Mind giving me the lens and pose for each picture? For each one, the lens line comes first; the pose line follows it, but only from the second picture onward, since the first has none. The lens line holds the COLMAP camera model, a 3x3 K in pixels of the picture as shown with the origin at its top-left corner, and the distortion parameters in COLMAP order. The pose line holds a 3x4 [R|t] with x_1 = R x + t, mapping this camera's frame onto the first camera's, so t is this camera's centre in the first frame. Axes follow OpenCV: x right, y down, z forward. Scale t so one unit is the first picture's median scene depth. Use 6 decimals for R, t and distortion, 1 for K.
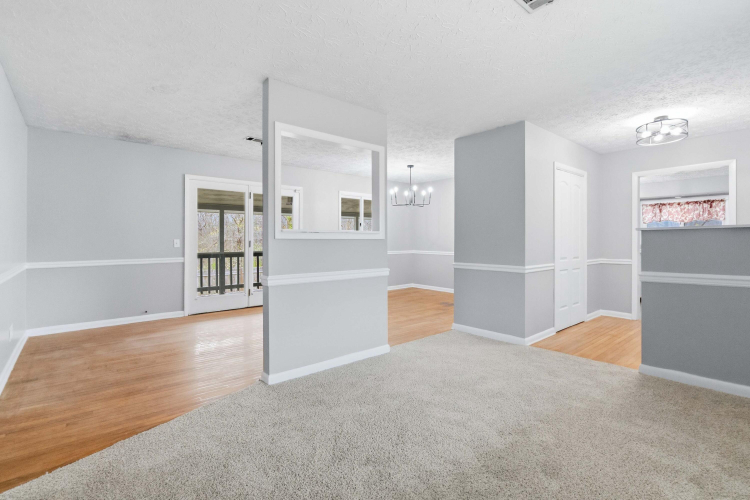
lens RADIAL K [[352.8, 0, 381.2], [0, 352.8, 243.3], [0, 0, 1]] dist [0.000737, 0.001034]
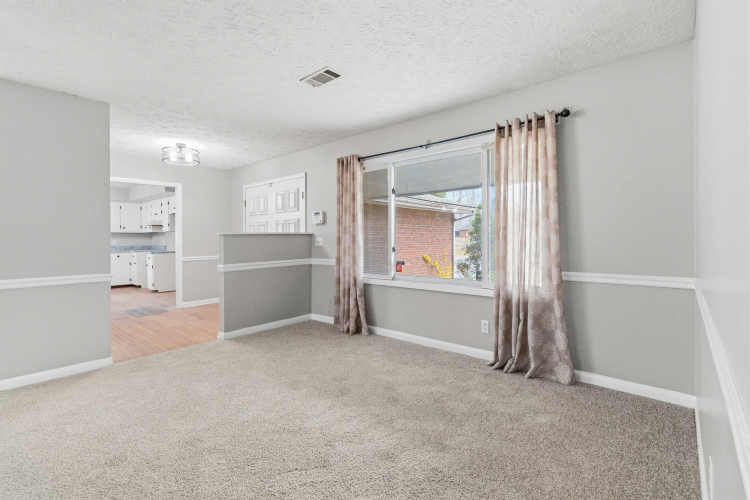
lens RADIAL K [[352.8, 0, 374.7], [0, 352.8, 239.8], [0, 0, 1]] dist [0.000737, 0.001034]
pose [[-0.128088, -0.001414, 0.991762, -0.267469], [0.015939, 0.999867, 0.003484, -0.004866], [-0.991635, 0.016254, -0.128048, 0.231049]]
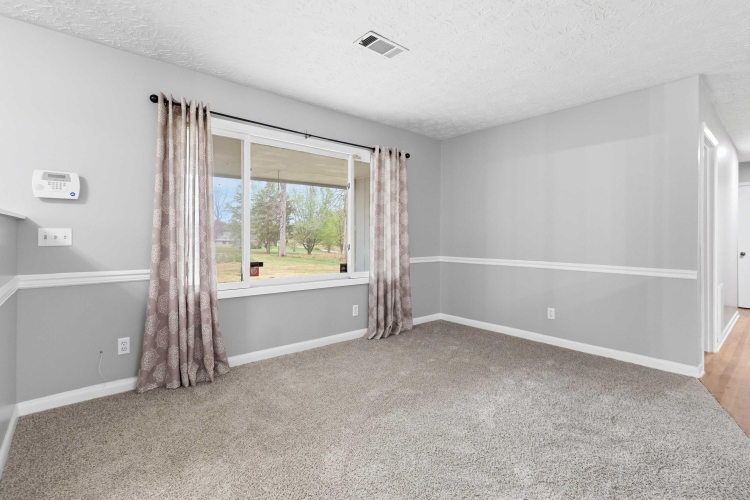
lens RADIAL K [[352.8, 0, 381.8], [0, 352.8, 234.7], [0, 0, 1]] dist [0.000737, 0.001034]
pose [[-0.999972, -0.004722, 0.005758, 0.098872], [-0.004712, 0.999987, 0.001741, -0.004537], [-0.005766, 0.001714, -0.999982, 0.545042]]
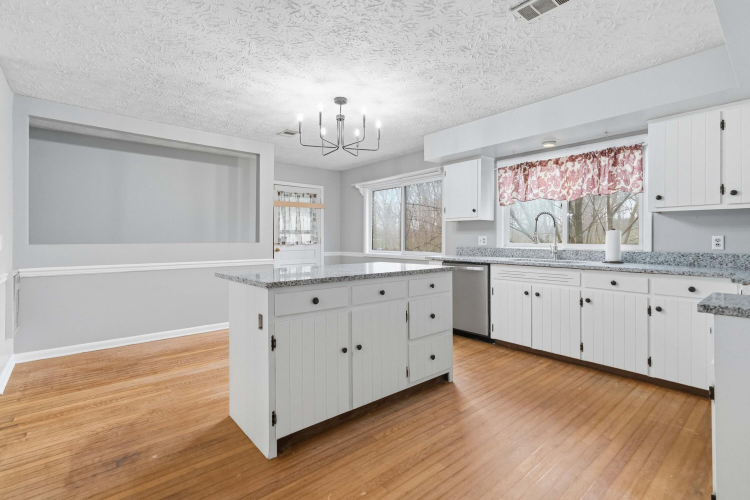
lens RADIAL K [[352.8, 0, 381.6], [0, 352.8, 239.5], [0, 0, 1]] dist [0.000737, 0.001034]
pose [[0.999997, -0.001297, 0.002013, 0.638206], [0.001305, 0.999990, -0.004250, -0.007214], [-0.002007, 0.004253, 0.999989, 0.558344]]
